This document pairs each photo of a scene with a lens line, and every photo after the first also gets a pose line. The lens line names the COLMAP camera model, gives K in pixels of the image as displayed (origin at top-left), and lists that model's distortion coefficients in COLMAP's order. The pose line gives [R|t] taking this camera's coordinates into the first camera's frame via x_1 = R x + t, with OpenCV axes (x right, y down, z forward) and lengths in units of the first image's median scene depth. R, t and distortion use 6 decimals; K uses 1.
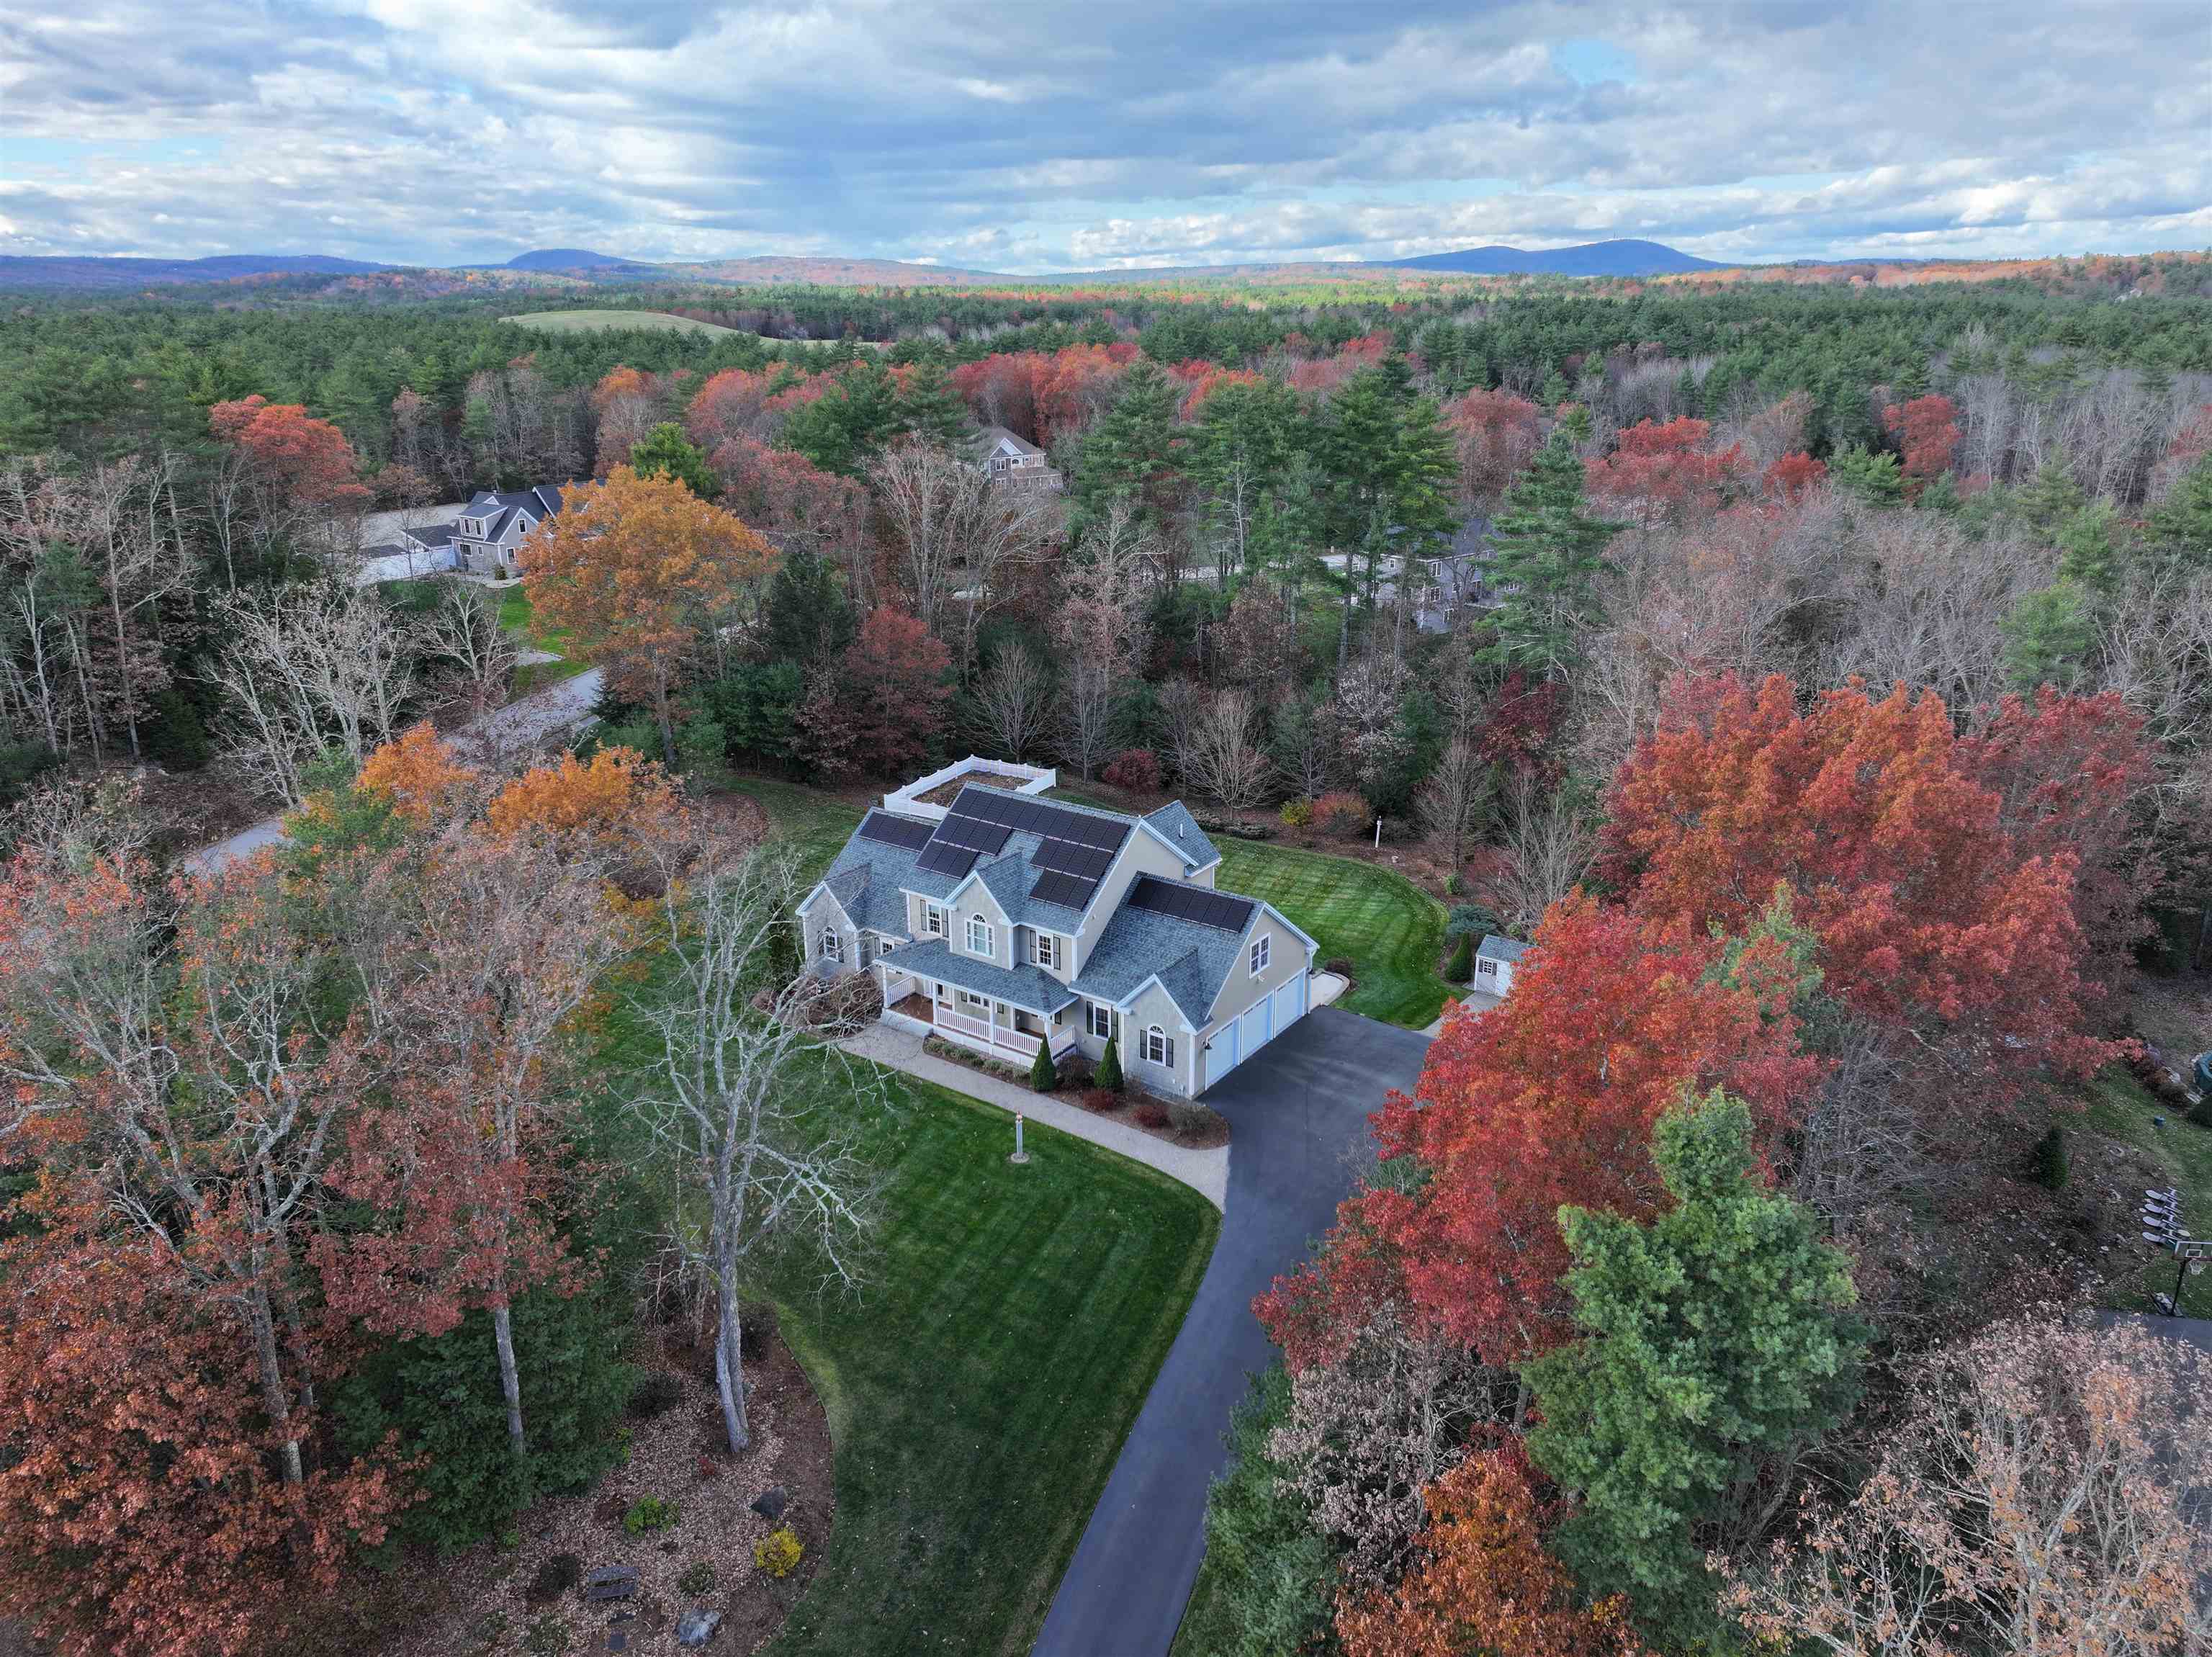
lens RADIAL K [[1528.3, 0, 1106.0], [0, 1528.3, 828.5], [0, 0, 1]] dist [-0.001280, 0.010924]
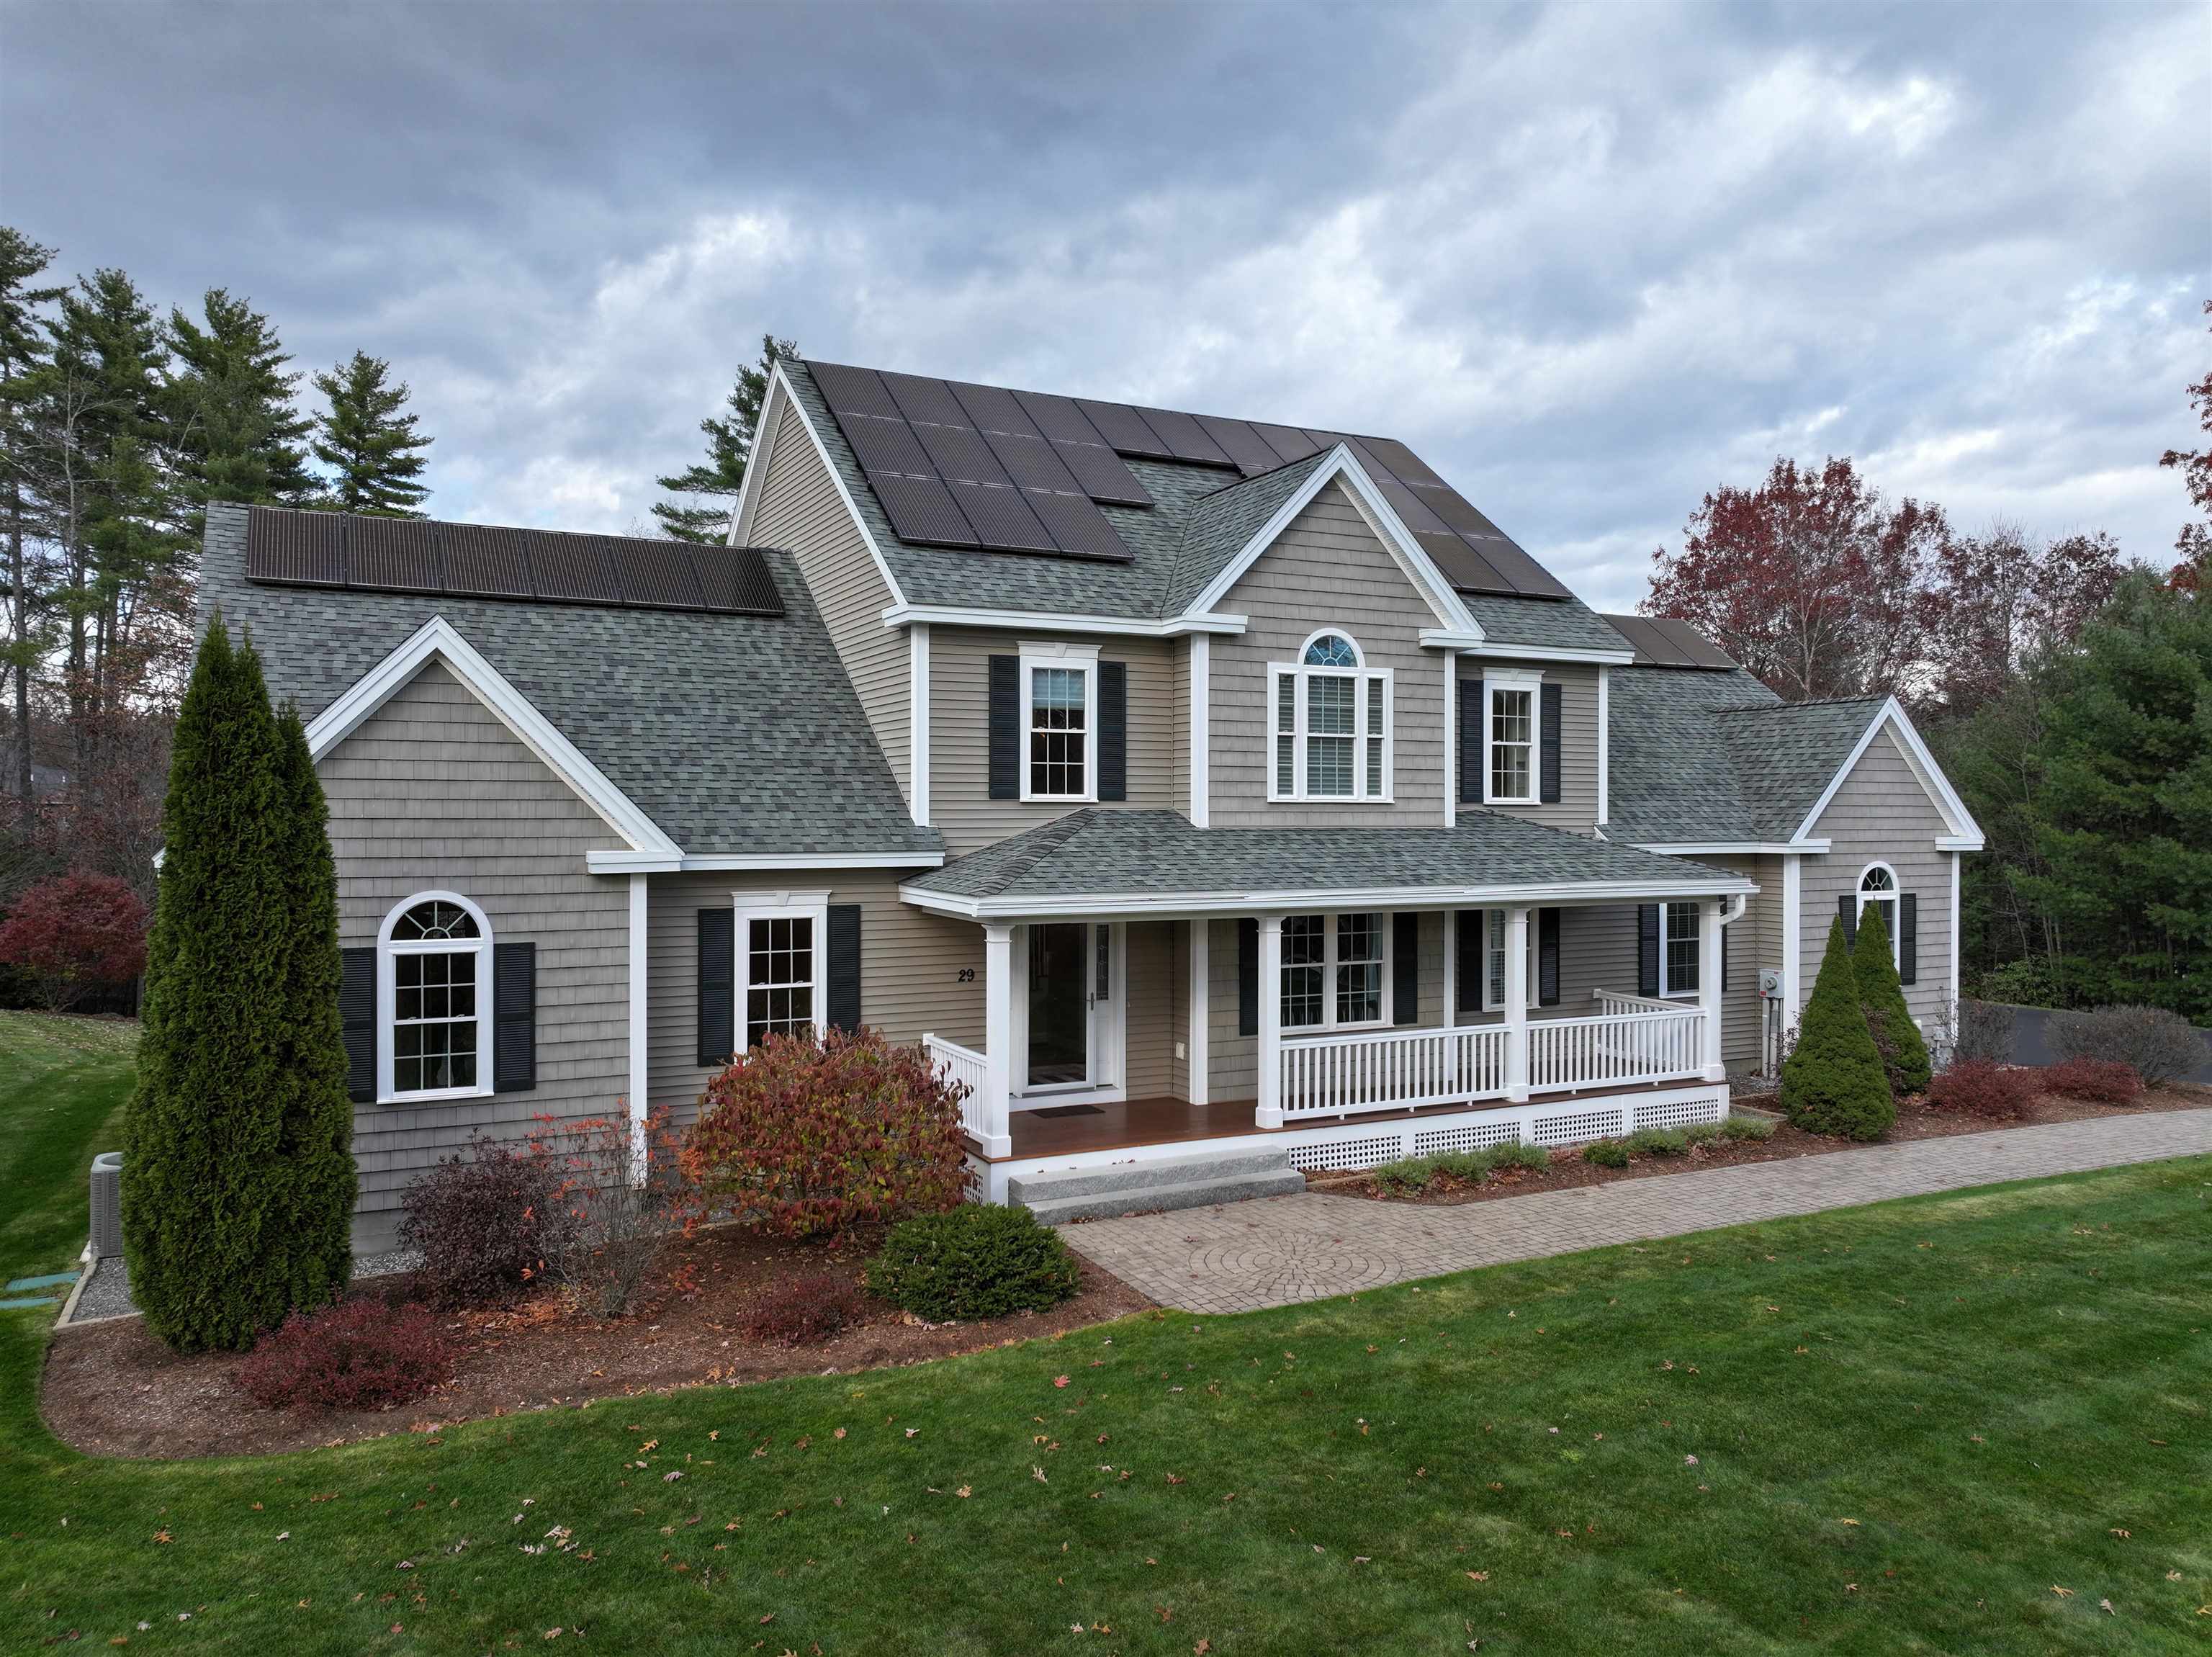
lens RADIAL K [[1478.6, 0, 1106.0], [0, 1478.6, 828.5], [0, 0, 1]] dist [-0.004179, 0.051732]
pose [[0.501333, -0.011956, 0.865172, -0.329605], [0.284504, 0.946584, -0.151778, 0.118147], [-0.817143, 0.322236, 0.477955, 0.948102]]
